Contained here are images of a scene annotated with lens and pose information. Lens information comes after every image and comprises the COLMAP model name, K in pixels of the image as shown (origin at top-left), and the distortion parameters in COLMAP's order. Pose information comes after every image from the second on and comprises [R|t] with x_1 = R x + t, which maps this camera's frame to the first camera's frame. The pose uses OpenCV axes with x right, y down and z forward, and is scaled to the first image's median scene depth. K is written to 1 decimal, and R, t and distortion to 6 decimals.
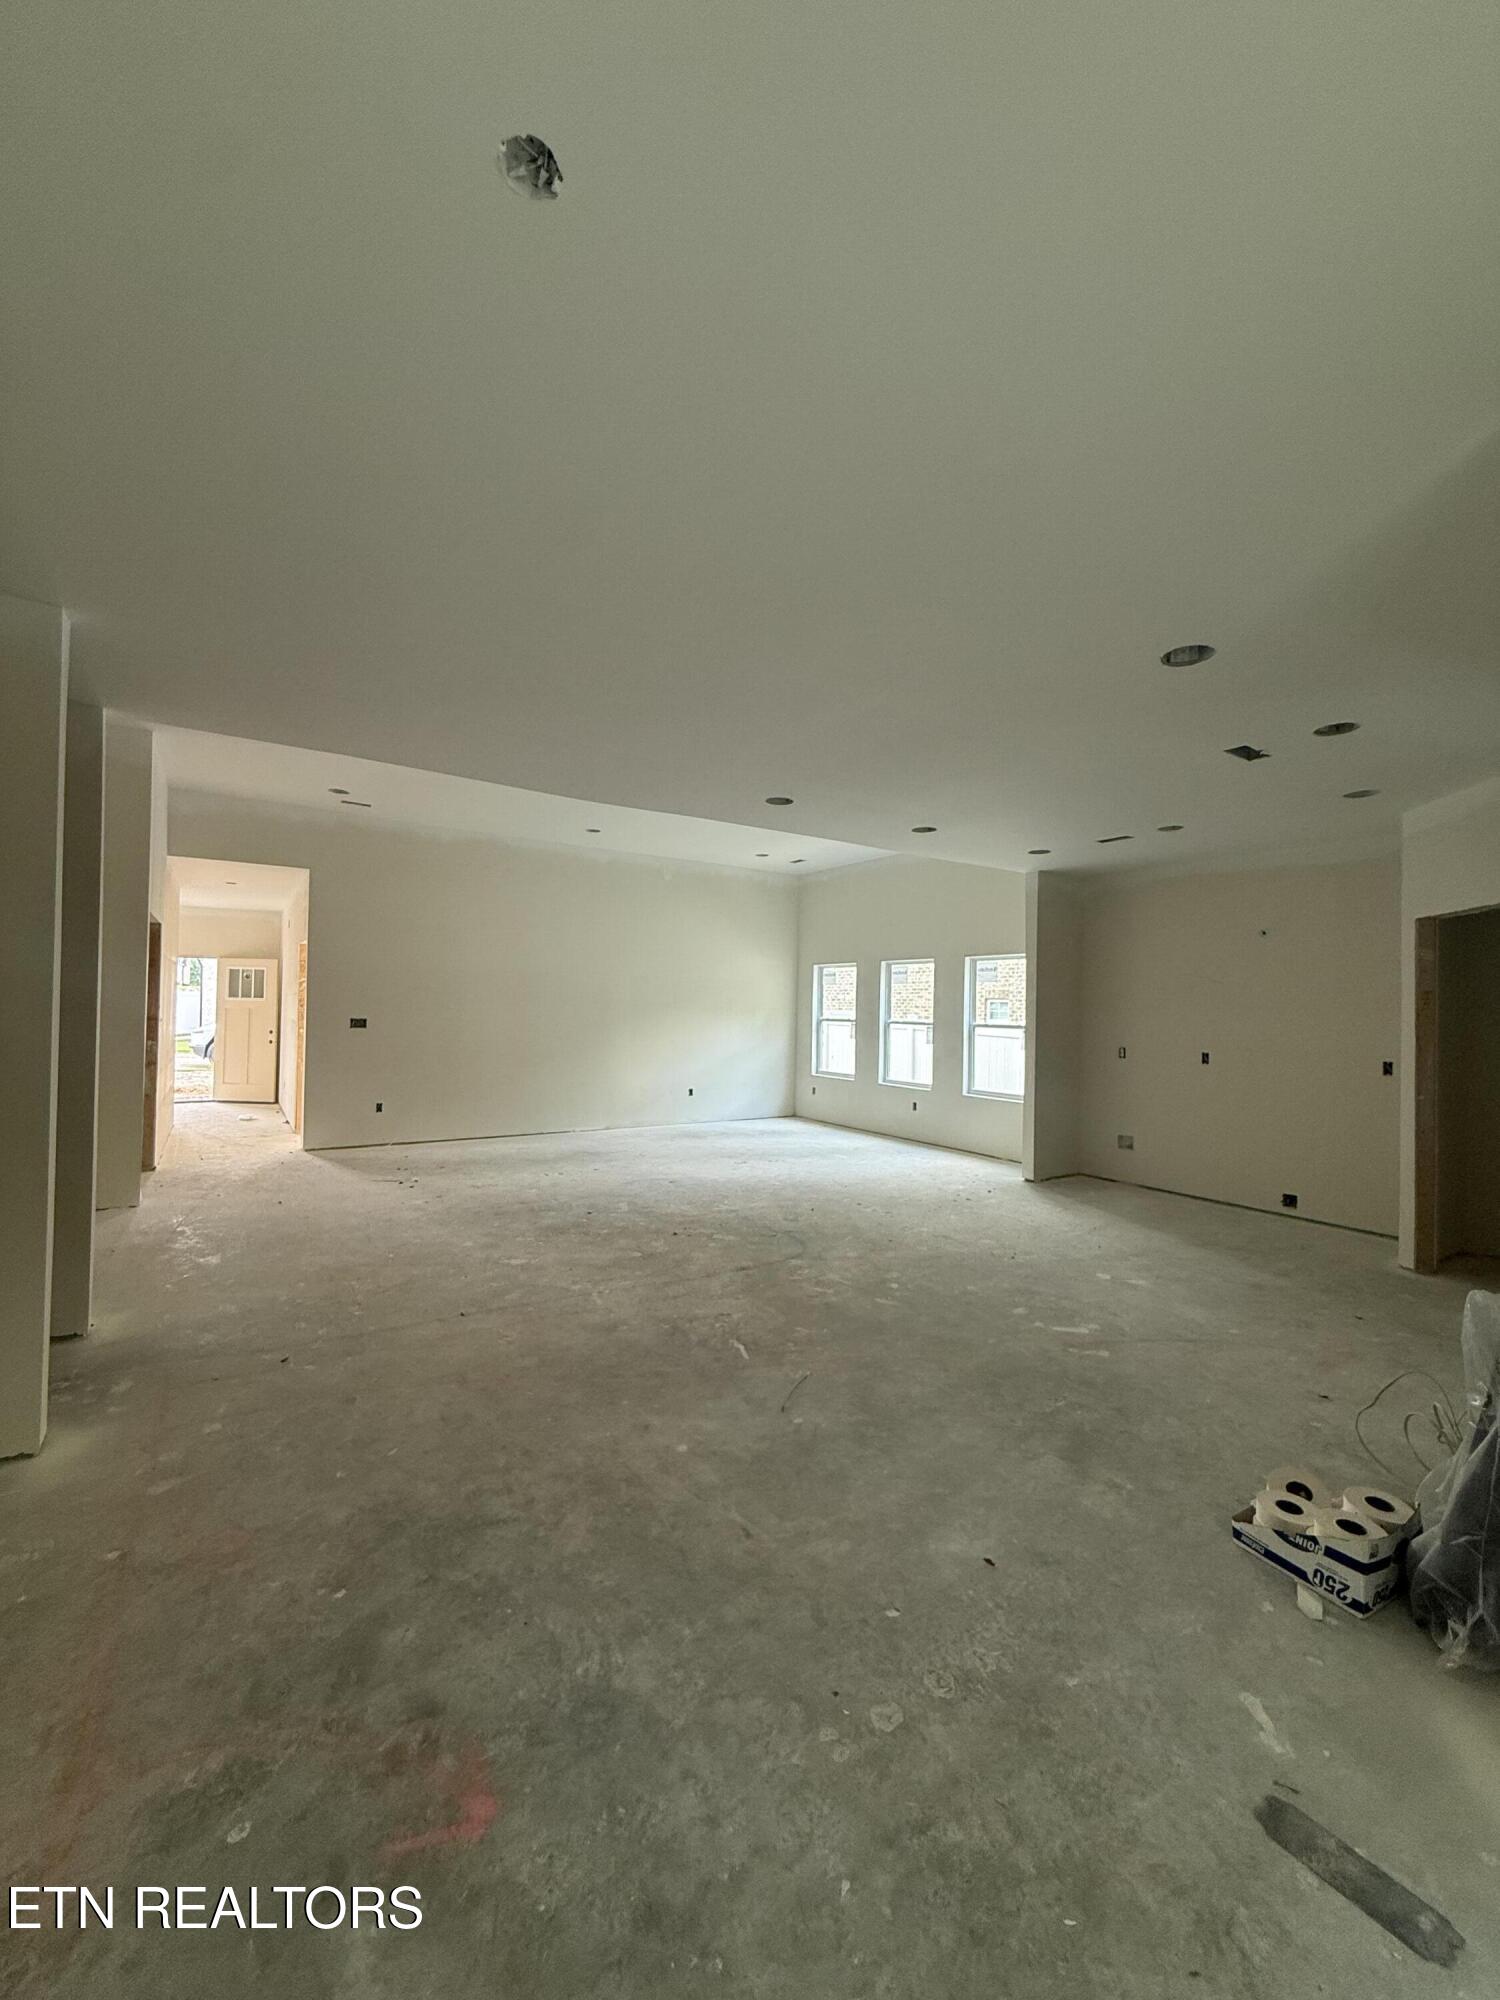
lens RADIAL K [[804.7, 0, 750.0], [0, 804.7, 1000.0], [0, 0, 1]] dist [0.000326, -0.000042]
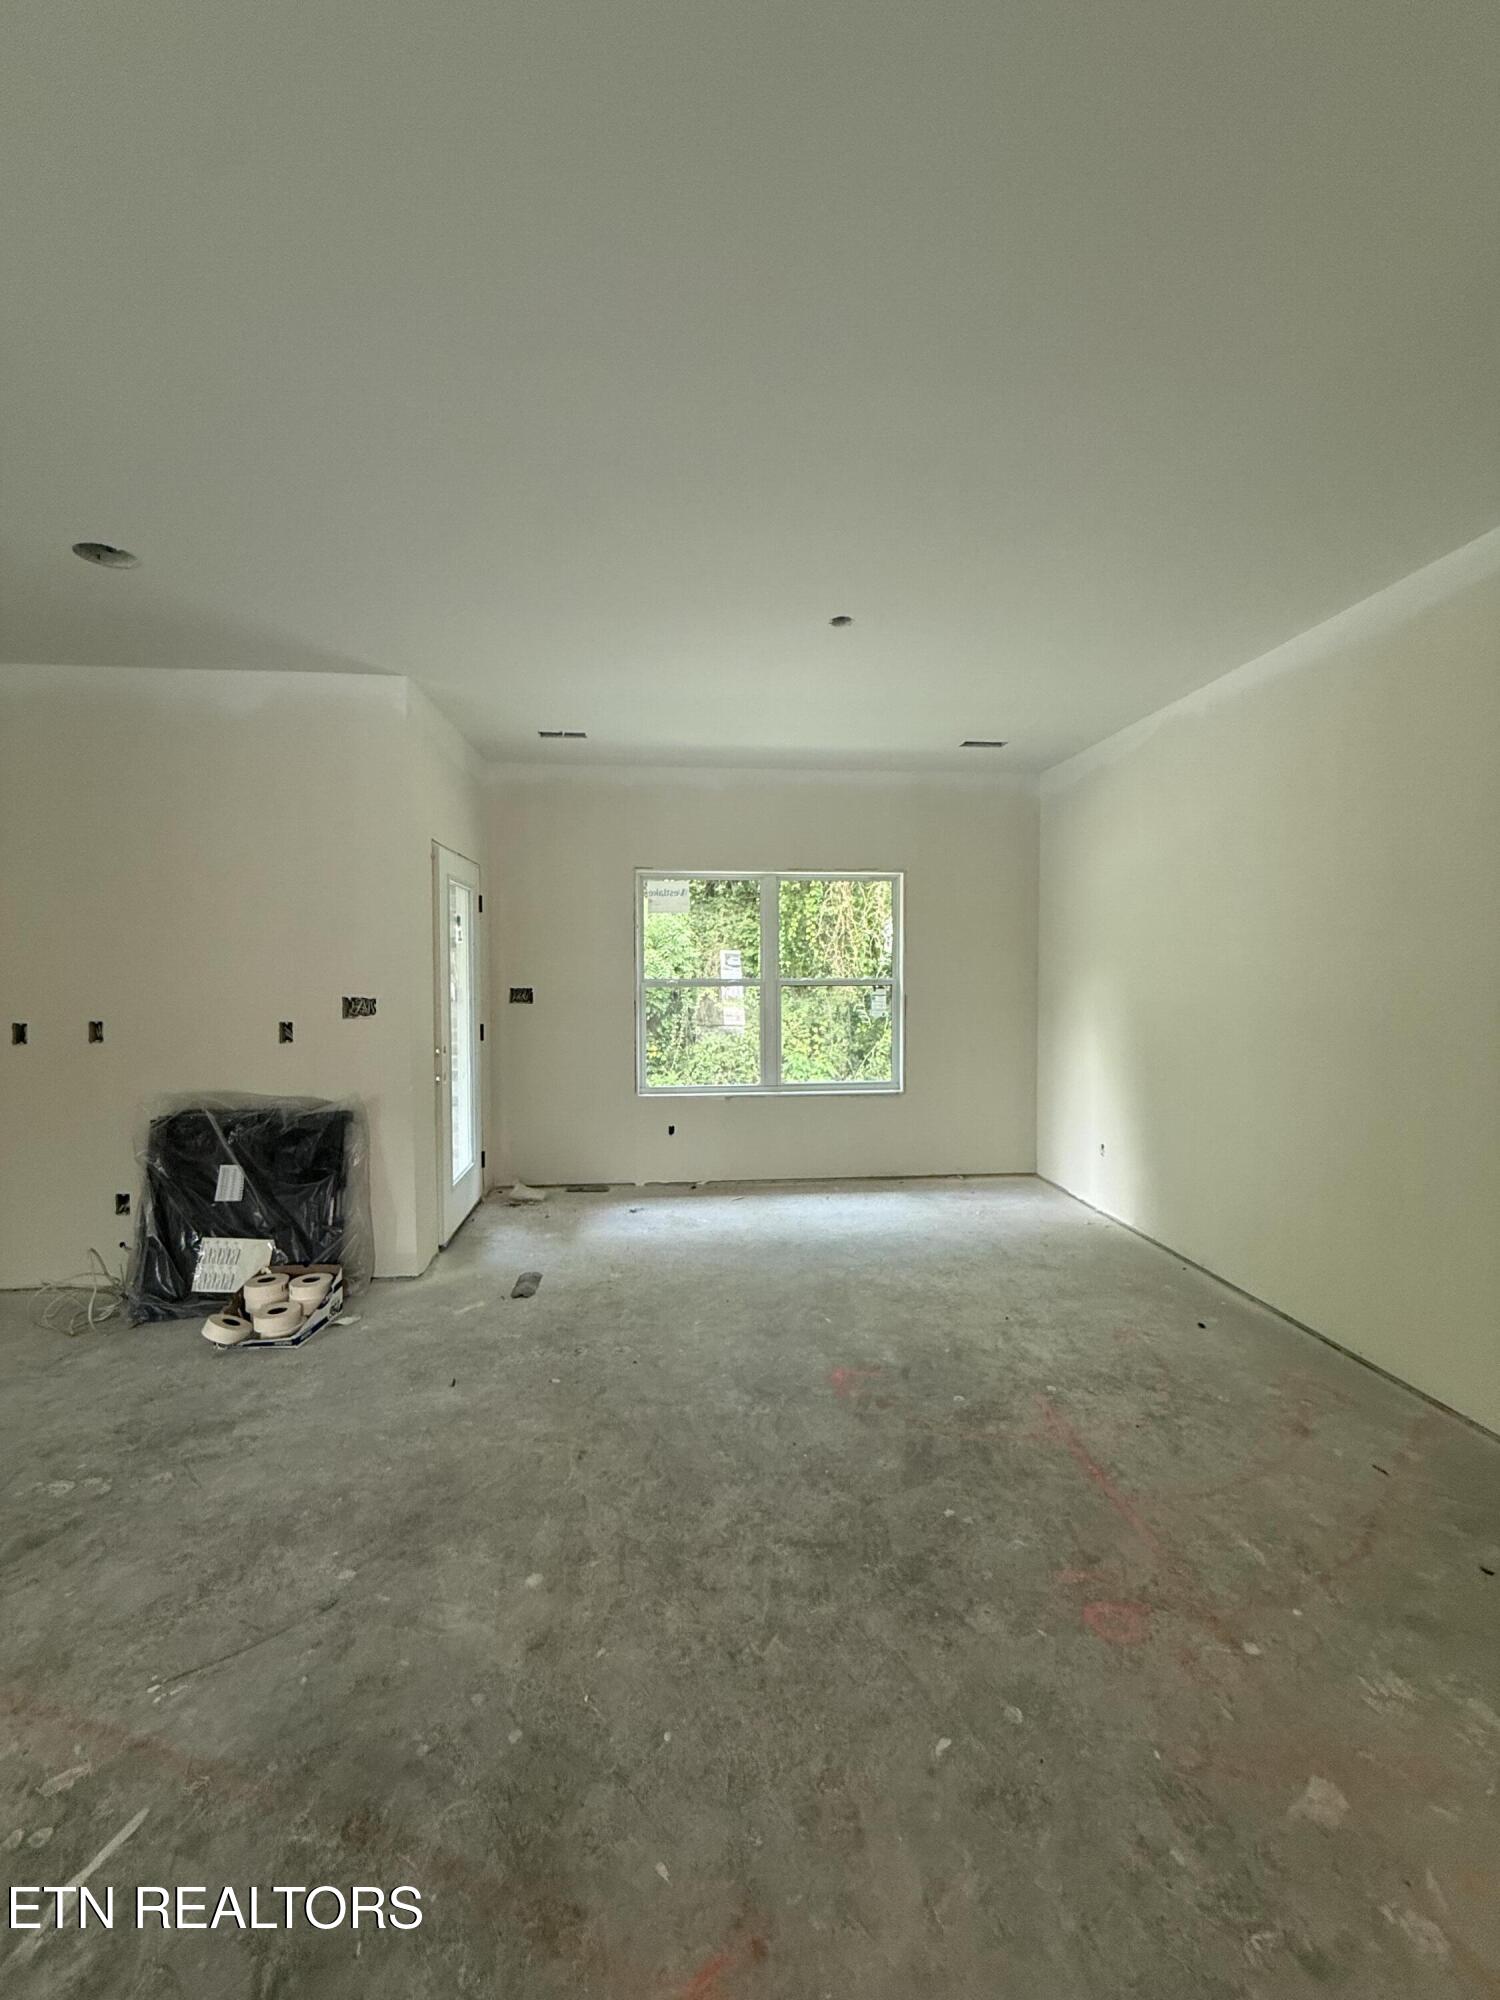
lens RADIAL K [[804.7, 0, 750.0], [0, 804.7, 1000.0], [0, 0, 1]] dist [0.000326, -0.000042]
pose [[-0.881868, -0.035916, 0.470126, -0.724467], [-0.020569, 0.999076, 0.037743, 0.033408], [-0.471047, 0.023614, -0.881792, 1.964342]]
